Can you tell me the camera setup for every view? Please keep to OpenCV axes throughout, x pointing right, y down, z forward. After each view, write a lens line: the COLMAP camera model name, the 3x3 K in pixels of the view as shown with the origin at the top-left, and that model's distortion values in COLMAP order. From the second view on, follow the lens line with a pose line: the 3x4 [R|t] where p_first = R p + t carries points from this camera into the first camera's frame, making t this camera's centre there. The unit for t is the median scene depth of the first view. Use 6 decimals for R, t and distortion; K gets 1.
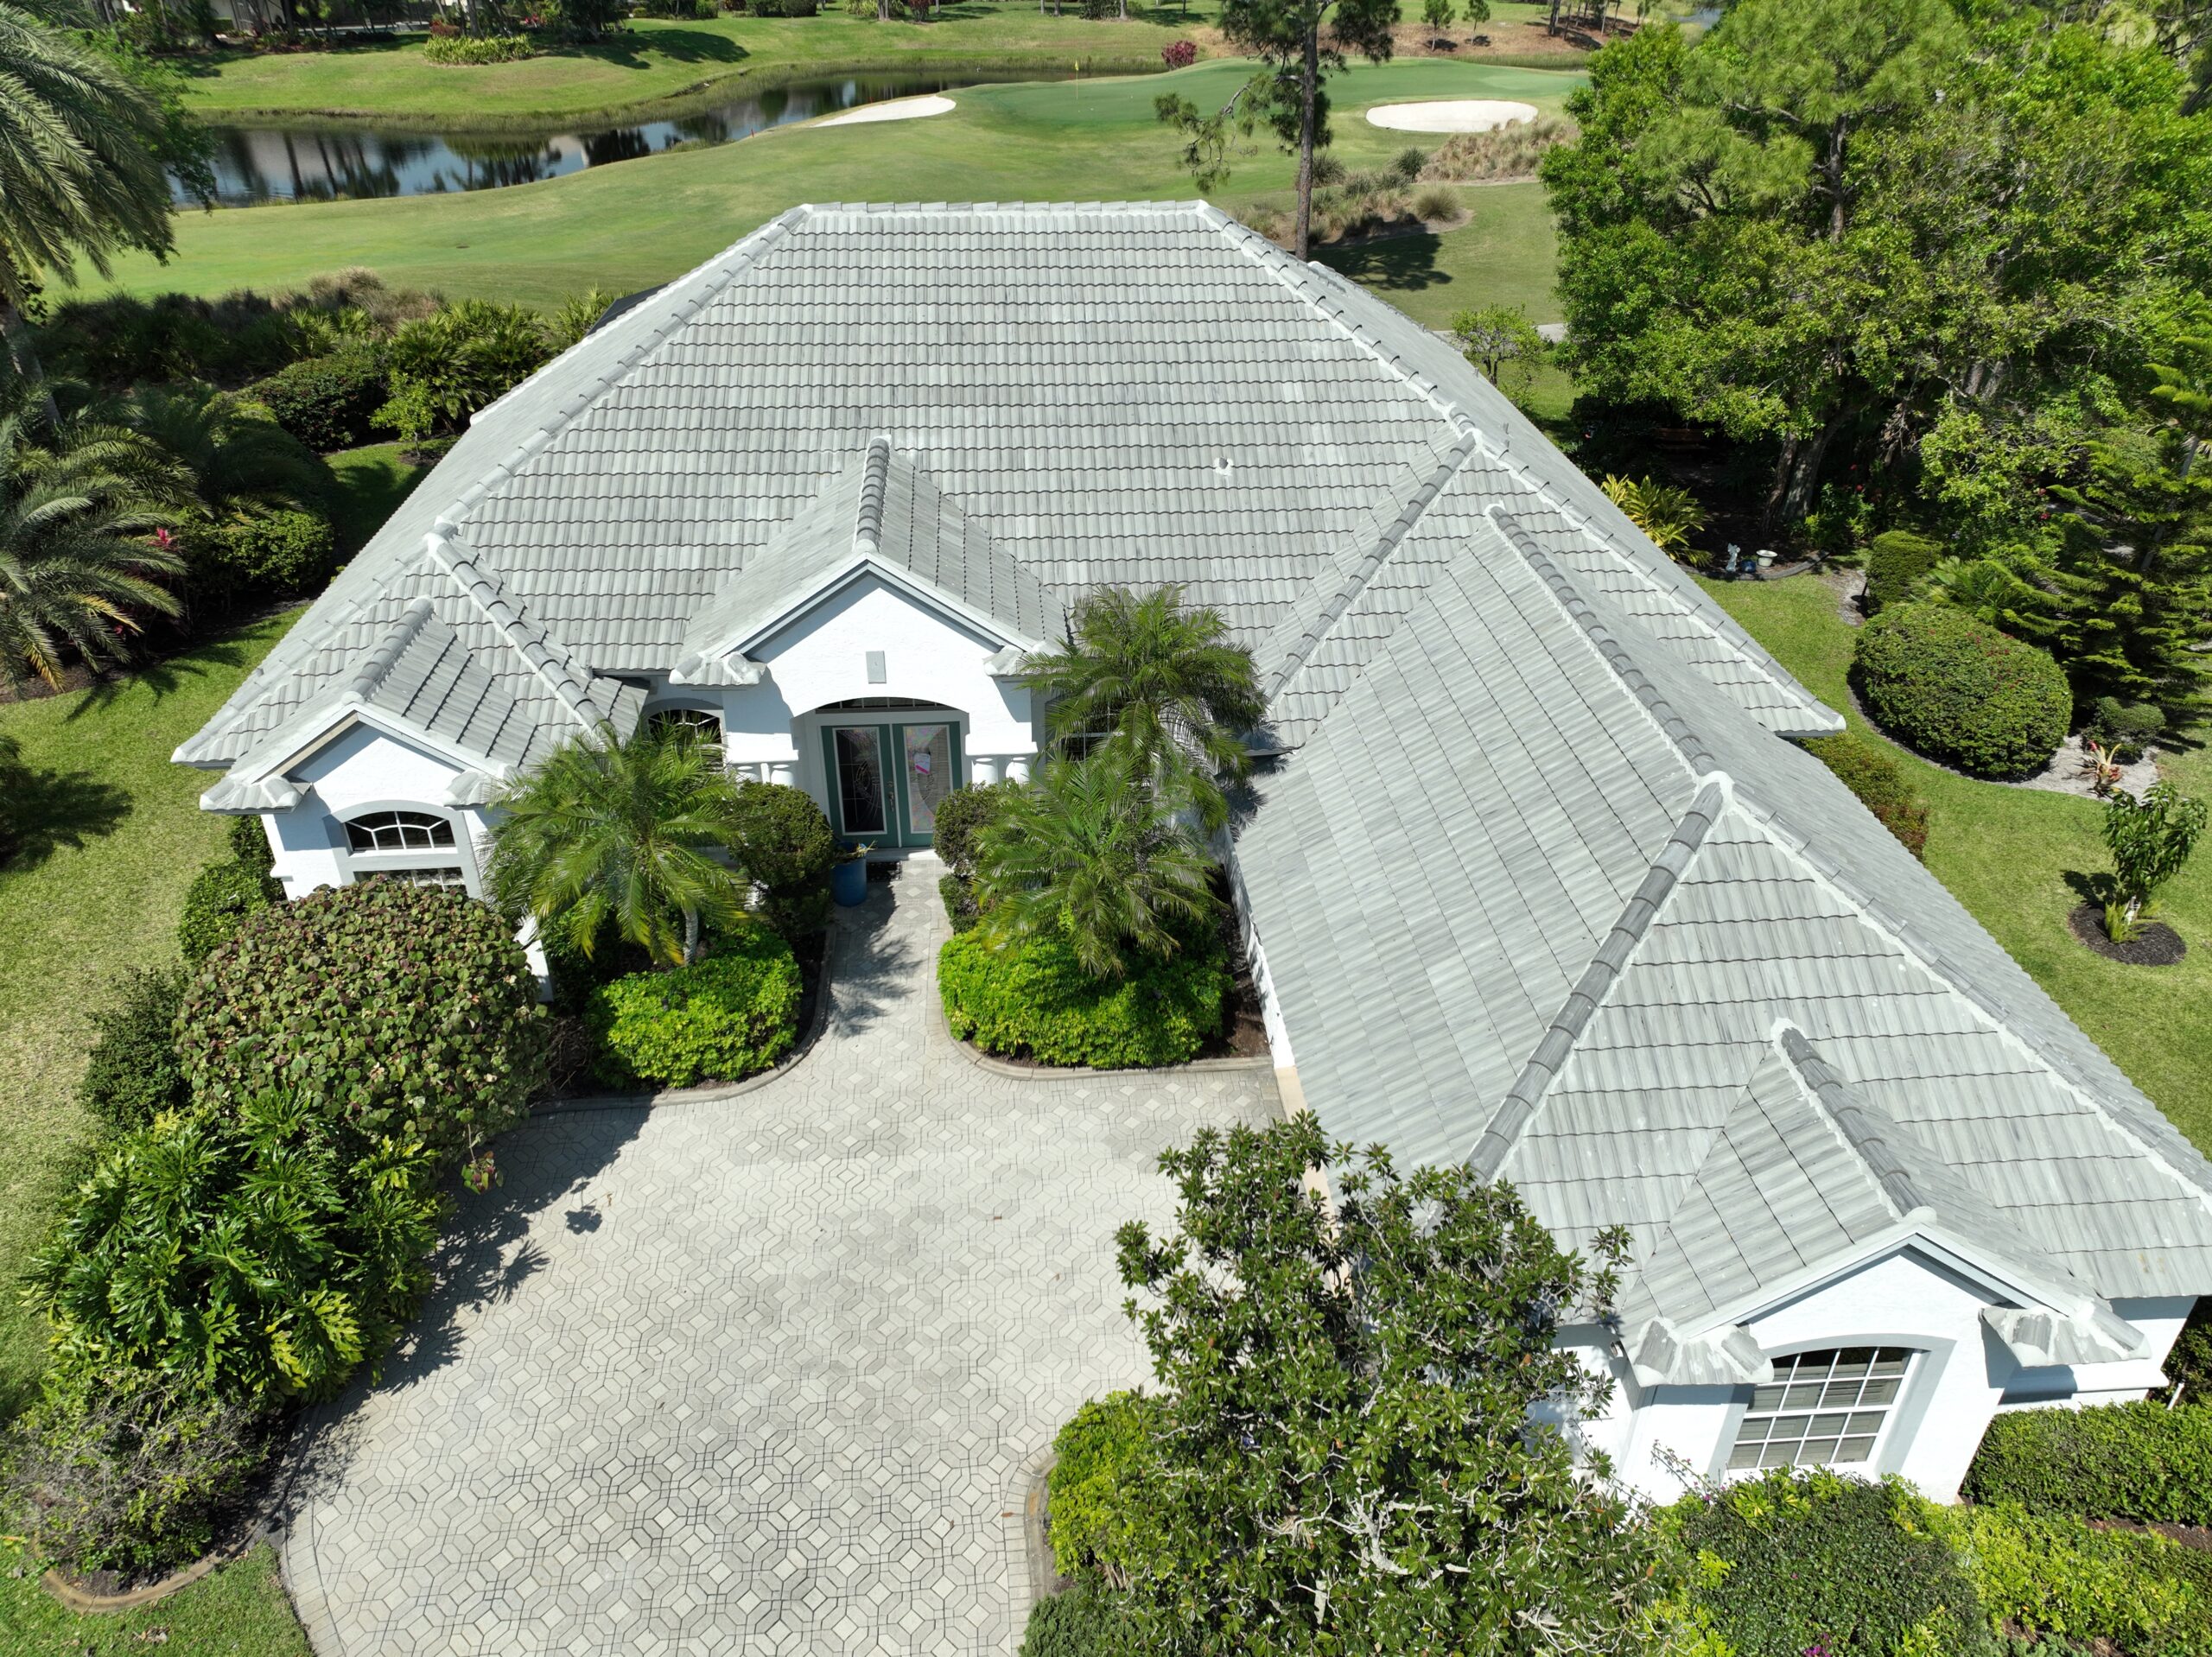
lens RADIAL K [[1538.6, 0, 1110.9], [0, 1538.6, 862.9], [0, 0, 1]] dist [0.015443, 0.002639]
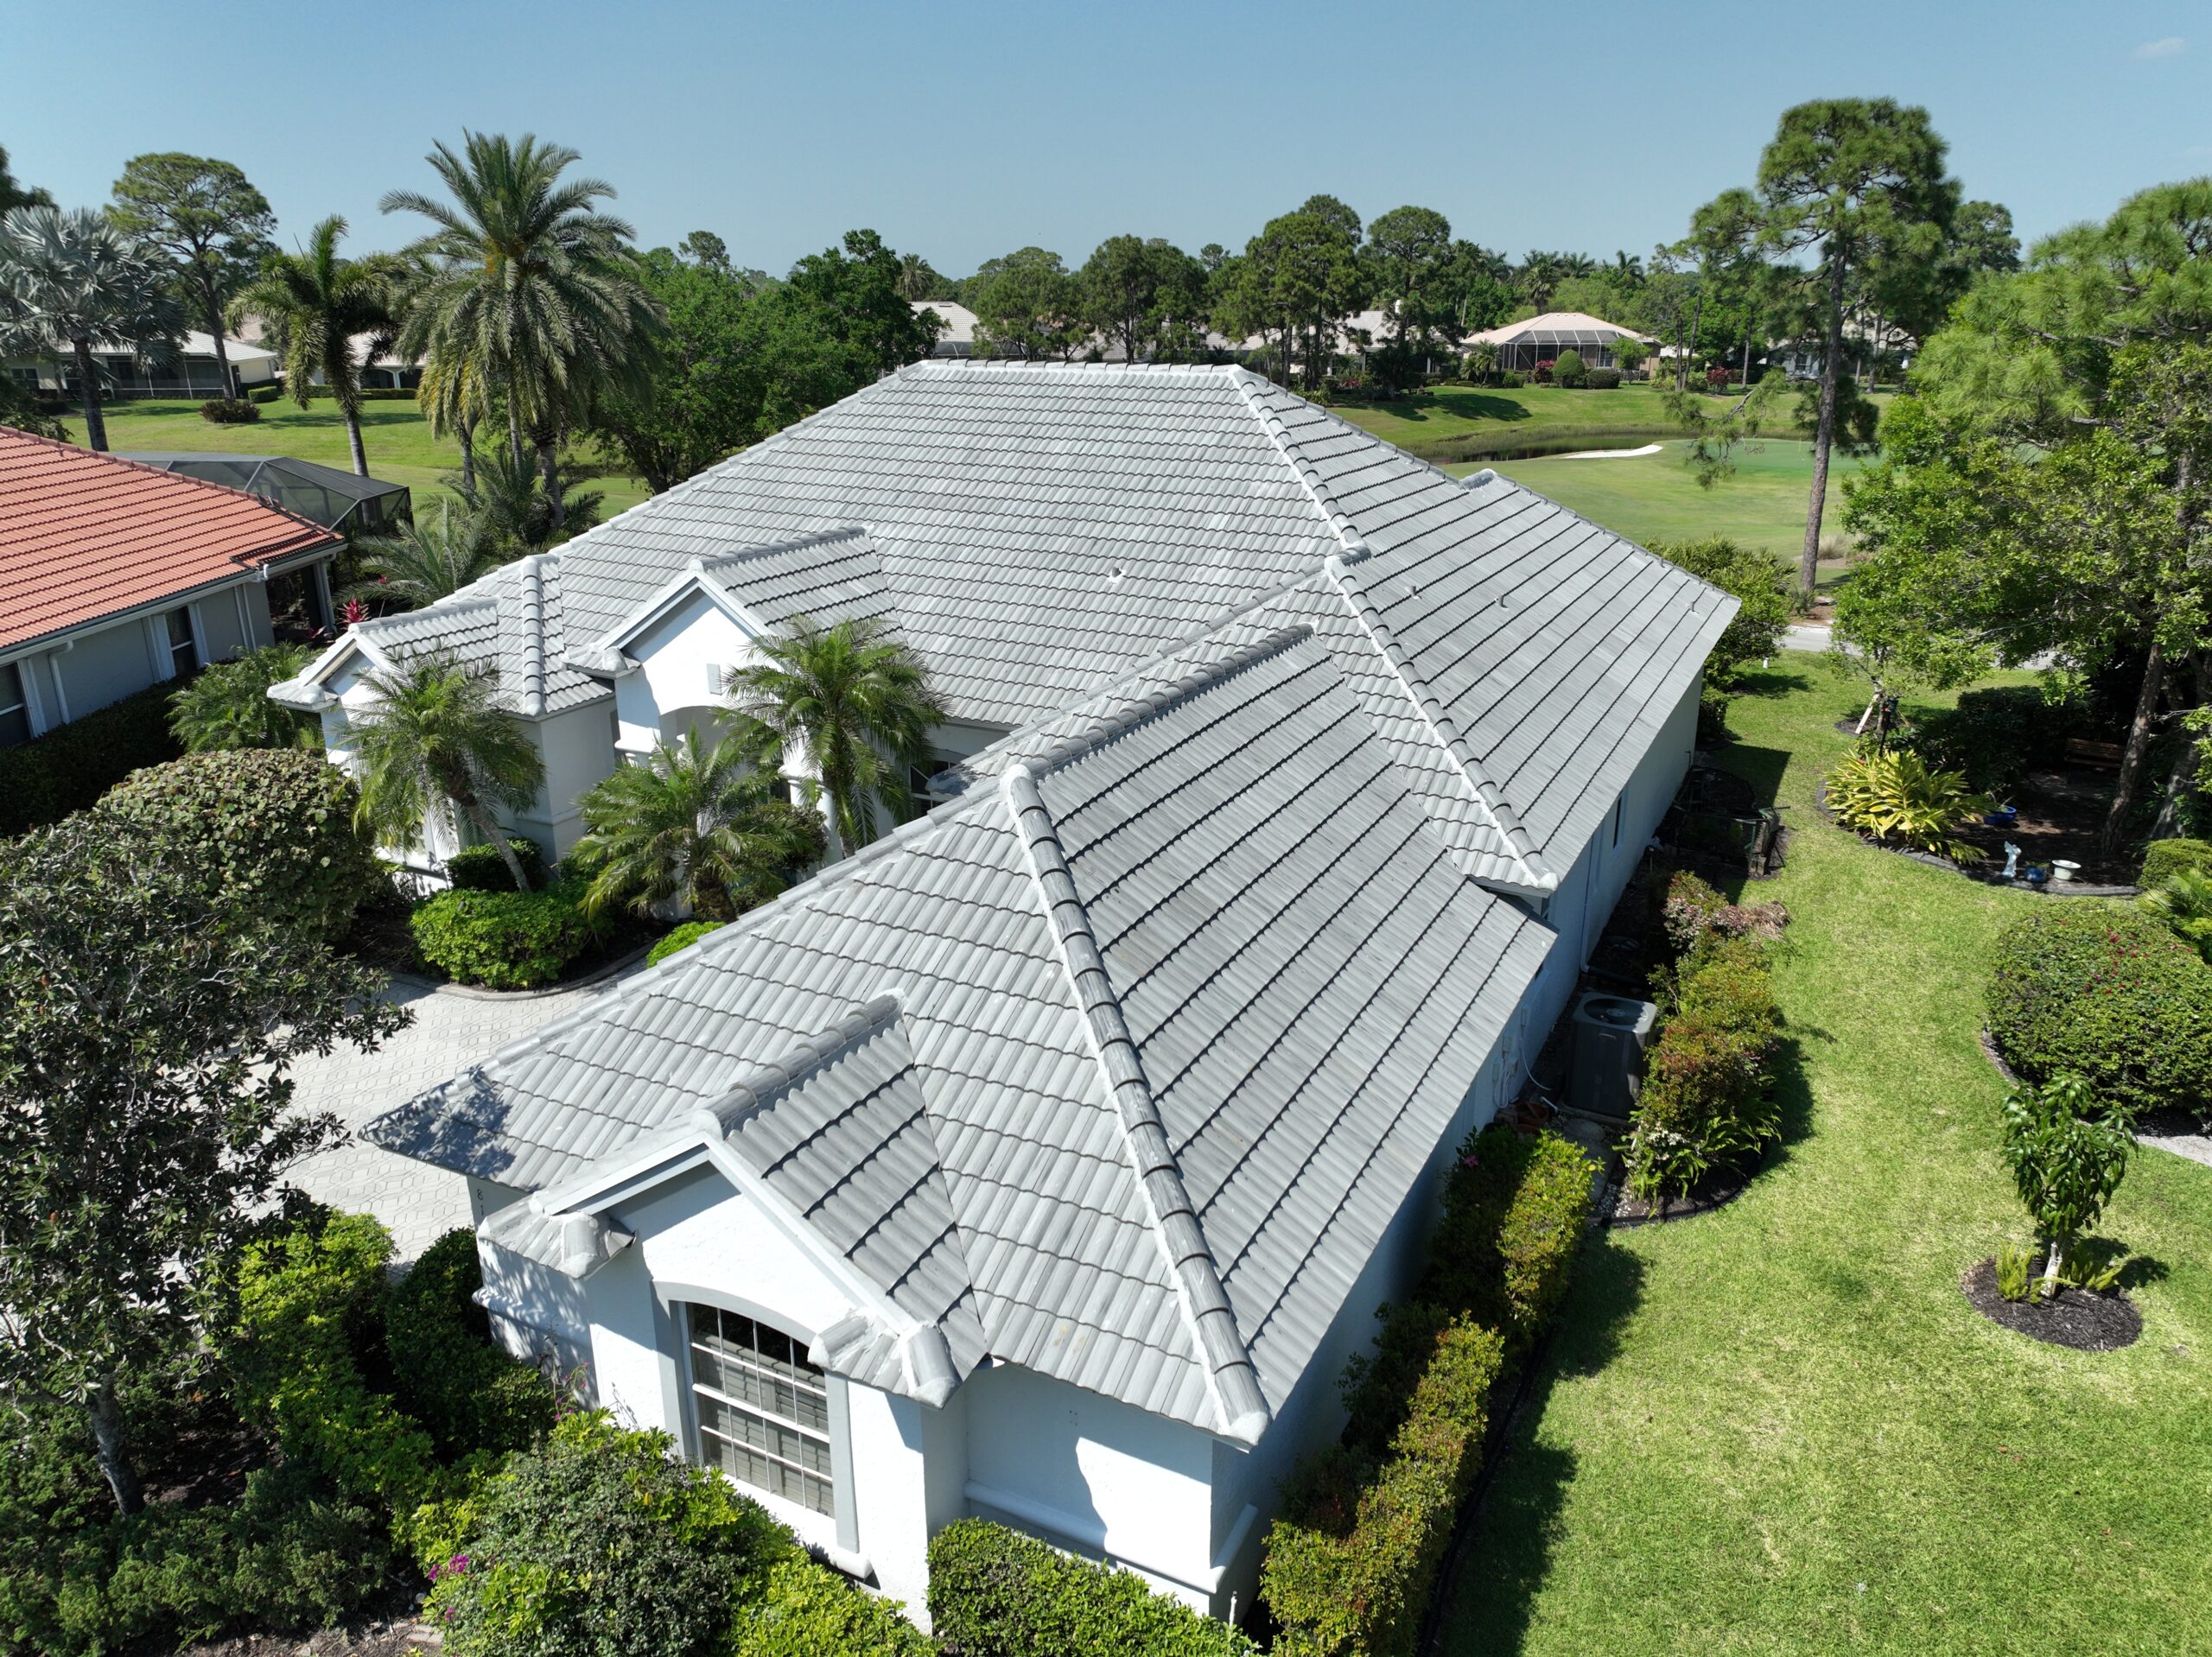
lens RADIAL K [[1538.6, 0, 1110.9], [0, 1538.6, 862.9], [0, 0, 1]] dist [0.015443, 0.002639]
pose [[0.853658, 0.175115, -0.490512, 0.683533], [-0.278308, 0.949422, -0.145403, 0.087932], [0.440241, 0.260638, 0.859218, 0.173958]]
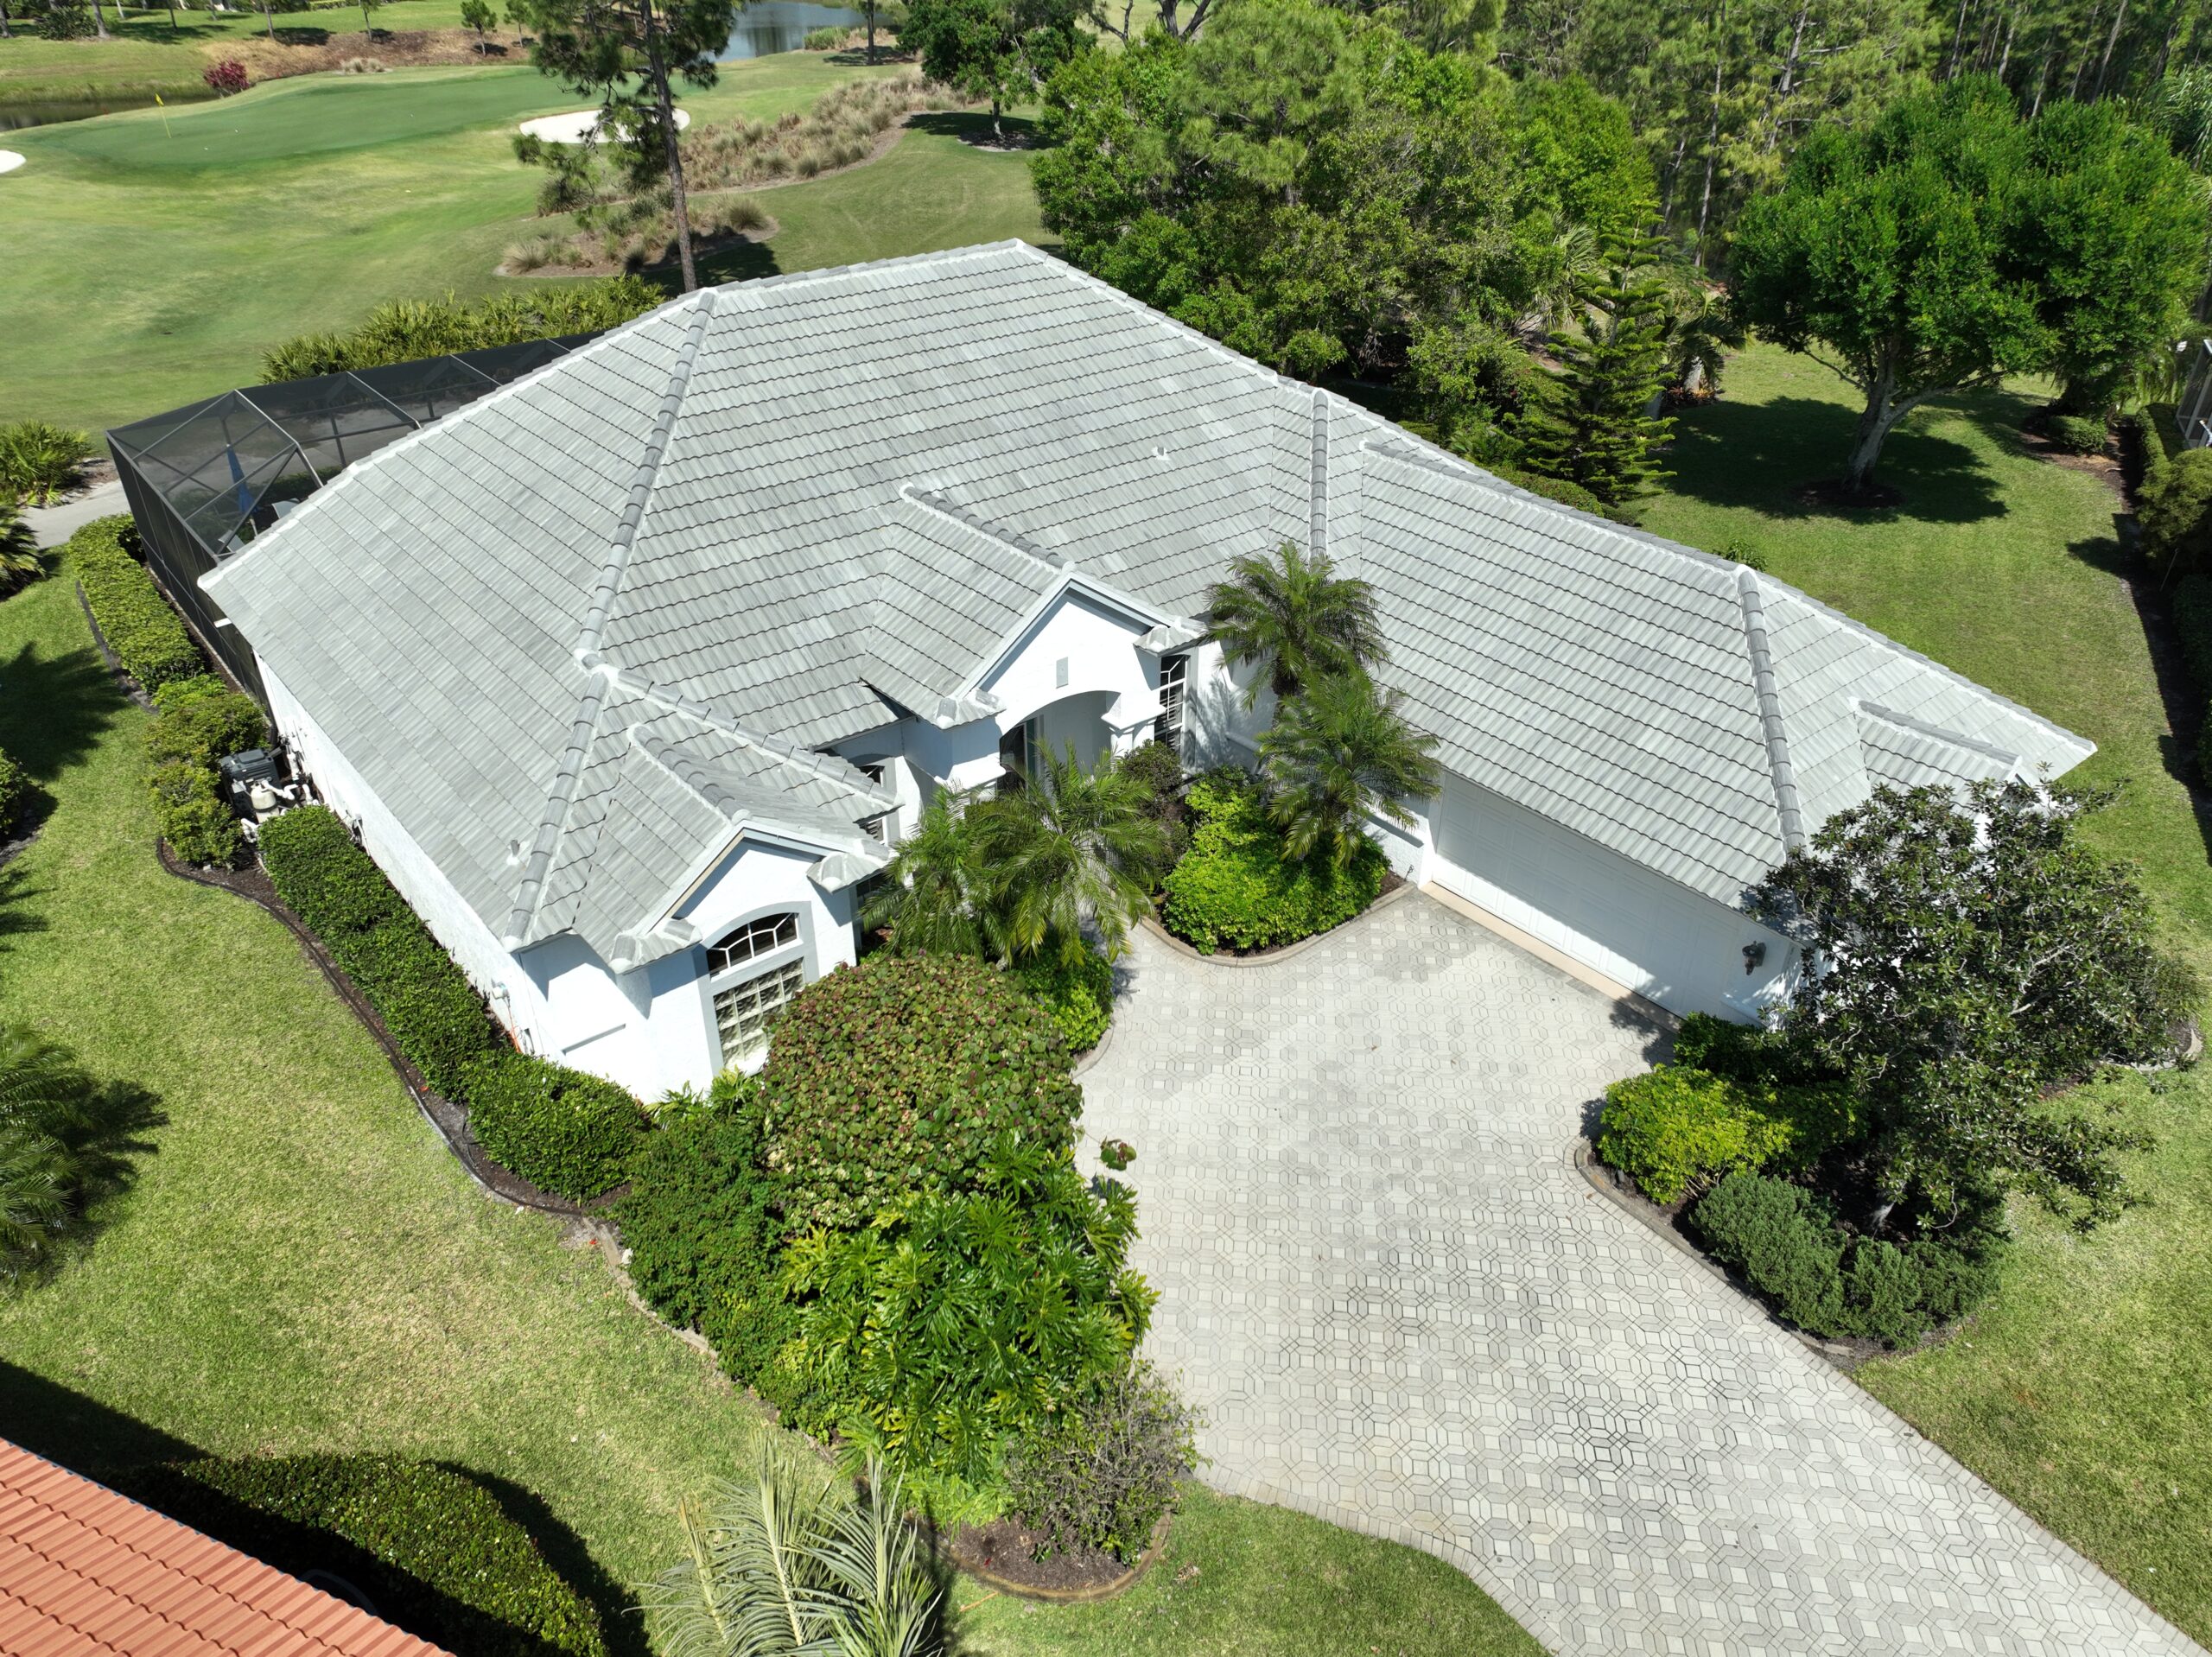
lens RADIAL K [[1538.6, 0, 1110.9], [0, 1538.6, 862.9], [0, 0, 1]] dist [0.015443, 0.002639]
pose [[0.817298, -0.315504, 0.482162, -0.715109], [0.311222, 0.945929, 0.091428, -0.085389], [-0.484937, 0.075335, 0.871298, -0.009108]]
